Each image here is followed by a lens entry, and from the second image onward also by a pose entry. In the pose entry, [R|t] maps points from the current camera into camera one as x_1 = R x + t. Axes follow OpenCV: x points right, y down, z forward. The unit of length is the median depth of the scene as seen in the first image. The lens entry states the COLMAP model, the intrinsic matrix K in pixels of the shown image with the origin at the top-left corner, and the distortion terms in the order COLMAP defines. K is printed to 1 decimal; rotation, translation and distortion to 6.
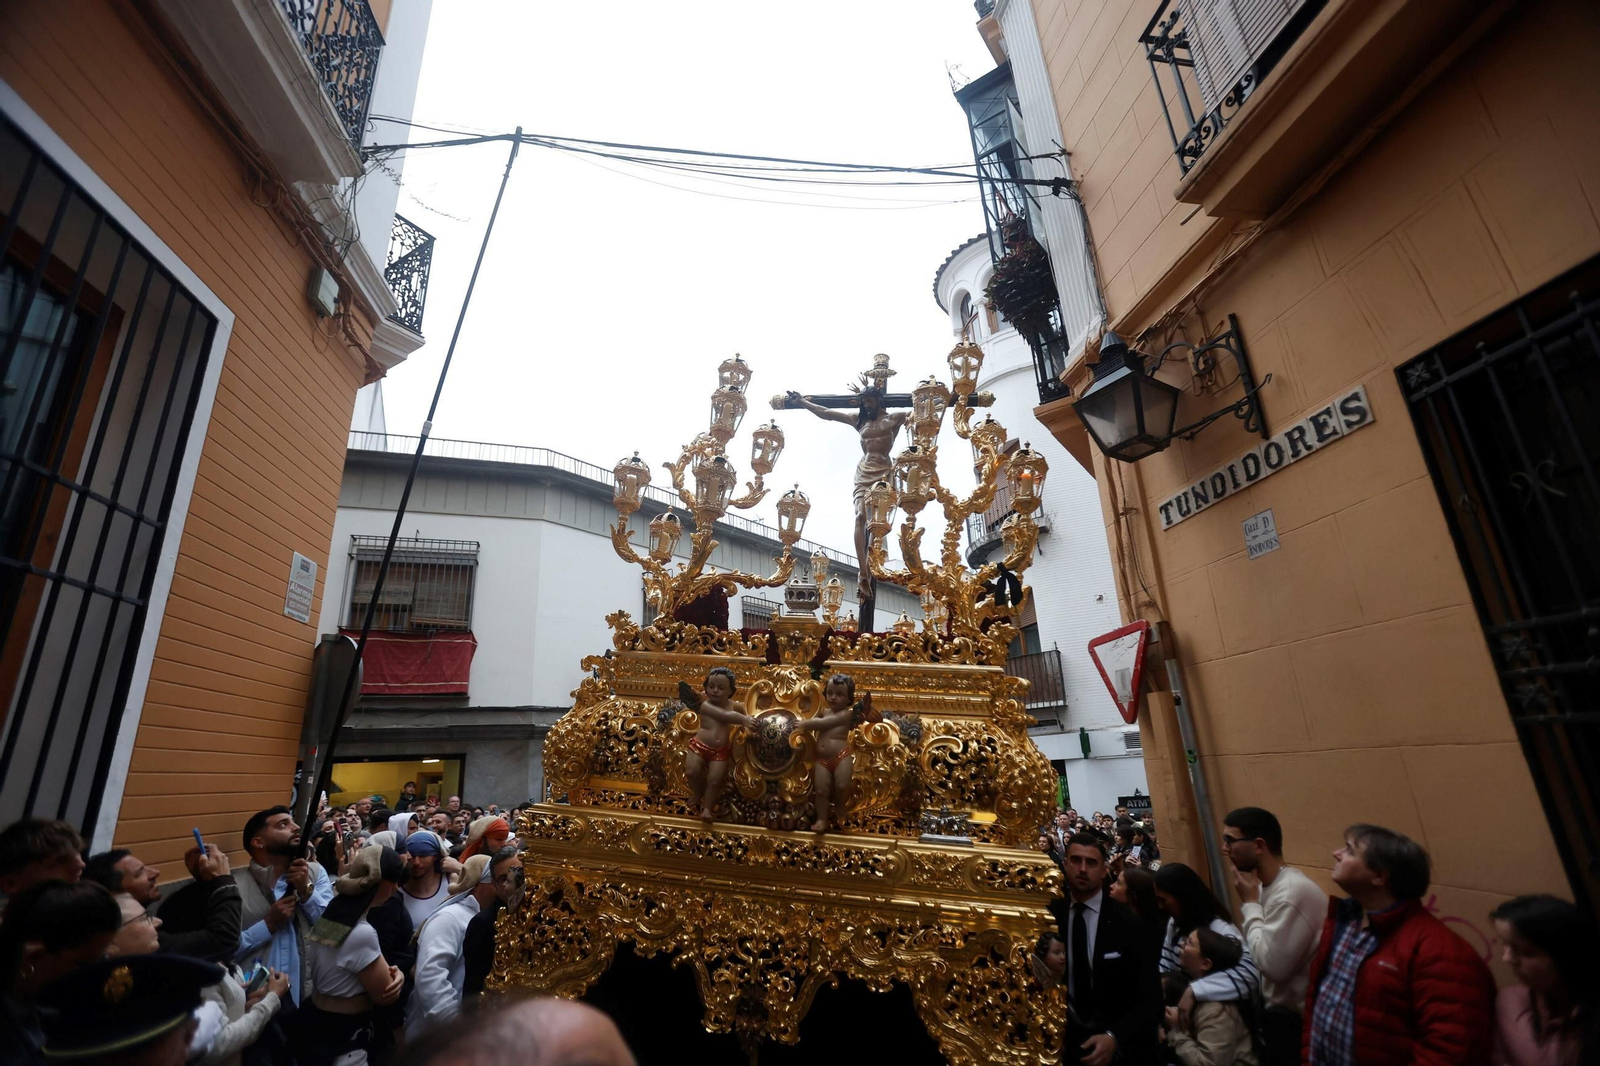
lens RADIAL K [[749.1, 0, 800.0], [0, 749.1, 533.0], [0, 0, 1]] dist [-0.051545, -0.000116]
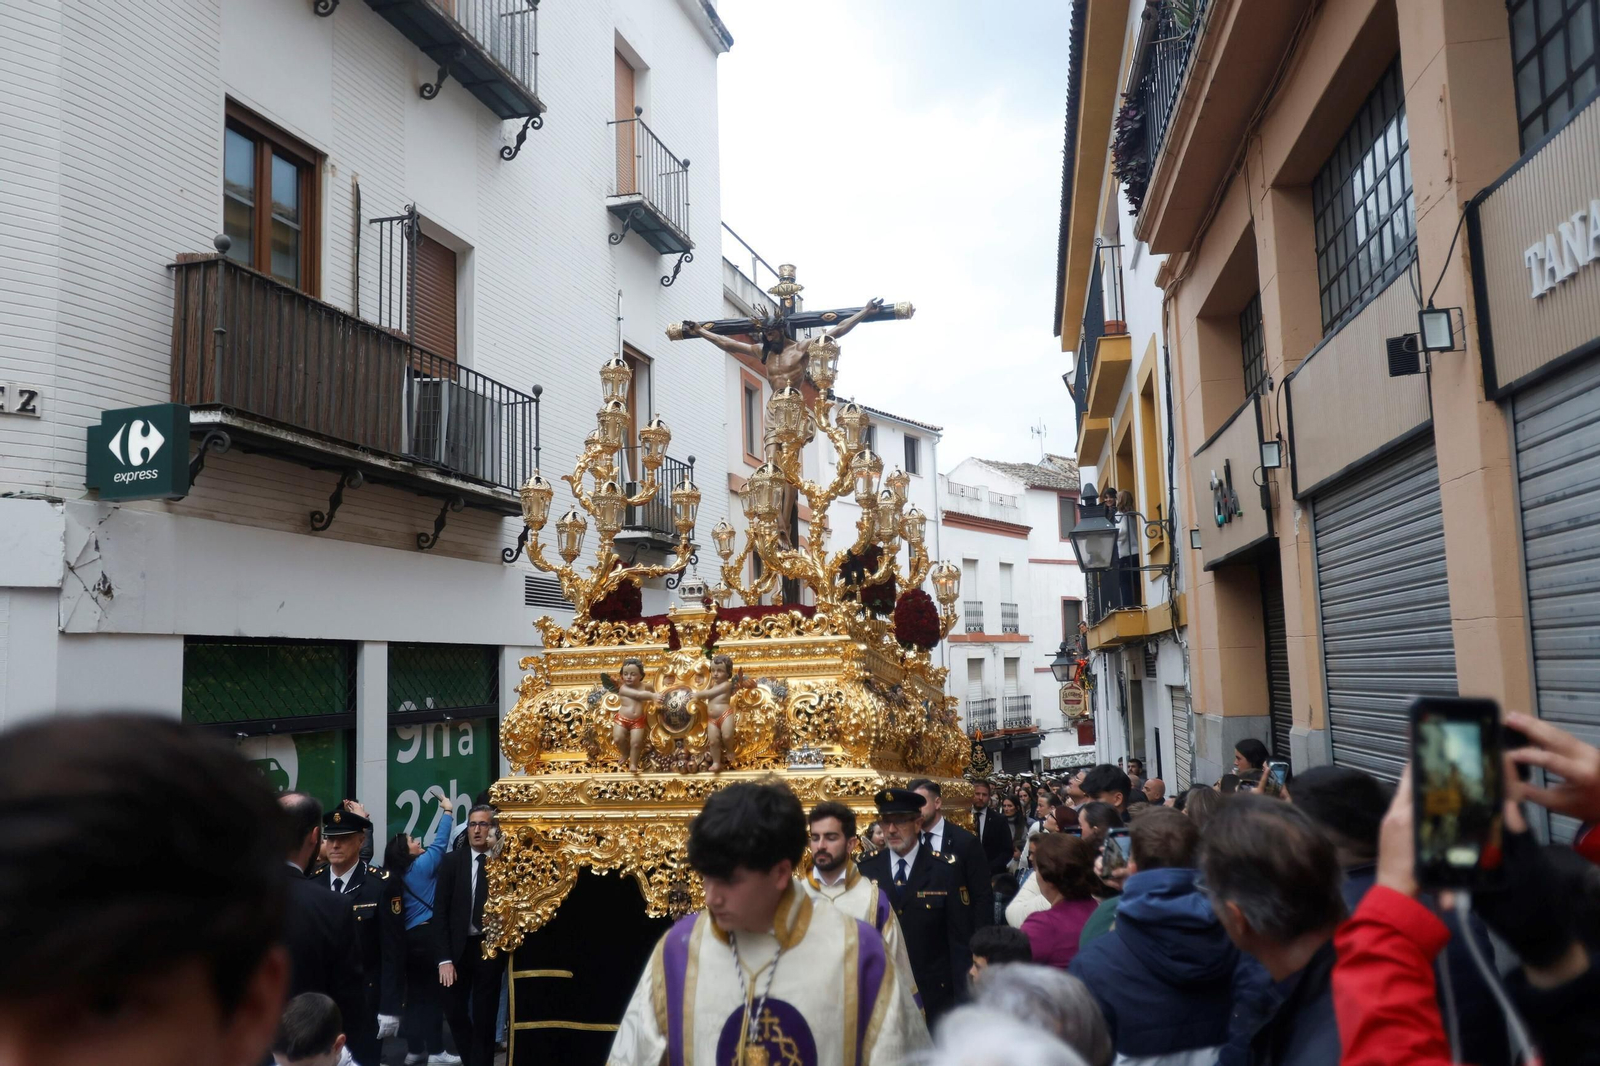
lens RADIAL K [[1484.3, 0, 804.1], [0, 1484.3, 492.2], [0, 0, 1]] dist [-0.036359, 0.292263]
pose [[0.994000, -0.106850, -0.023387, 0.295702], [0.109066, 0.984401, 0.138058, -0.445922], [0.008270, -0.139781, 0.990148, -1.570383]]
